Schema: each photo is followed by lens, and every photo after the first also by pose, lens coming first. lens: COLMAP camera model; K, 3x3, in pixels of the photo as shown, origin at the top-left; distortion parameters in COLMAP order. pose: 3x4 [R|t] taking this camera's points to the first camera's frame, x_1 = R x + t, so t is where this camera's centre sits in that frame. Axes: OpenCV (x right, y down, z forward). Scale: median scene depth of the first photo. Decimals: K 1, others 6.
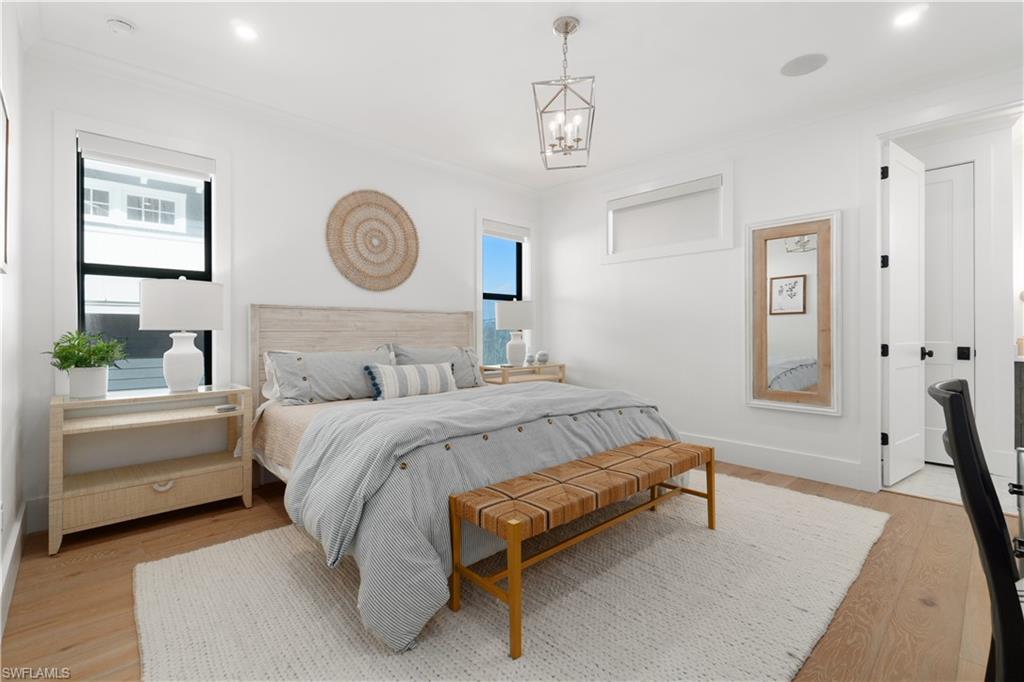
lens RADIAL K [[456.5, 0, 502.2], [0, 456.5, 335.1], [0, 0, 1]] dist [-0.000563, -0.000216]
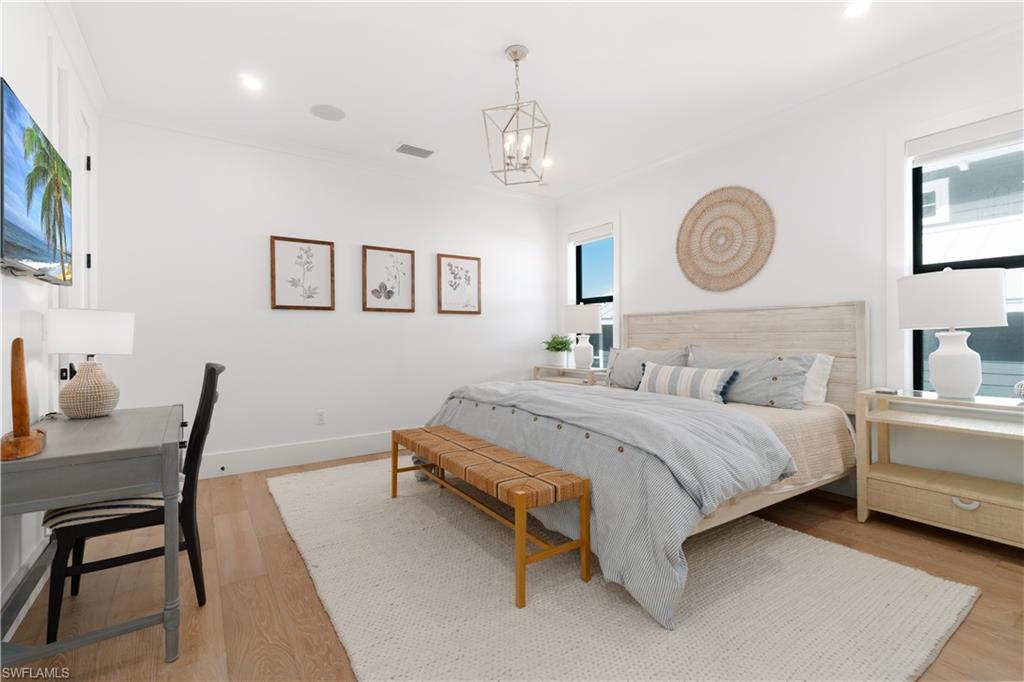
lens RADIAL K [[459.2, 0, 513.1], [0, 459.2, 335.1], [0, 0, 1]] dist [-0.014541, -0.000413]
pose [[-0.131261, 0.001485, -0.991347, 0.749935], [0.000269, 0.999999, 0.001462, -0.004464], [0.991348, -0.000075, -0.131261, 0.689915]]
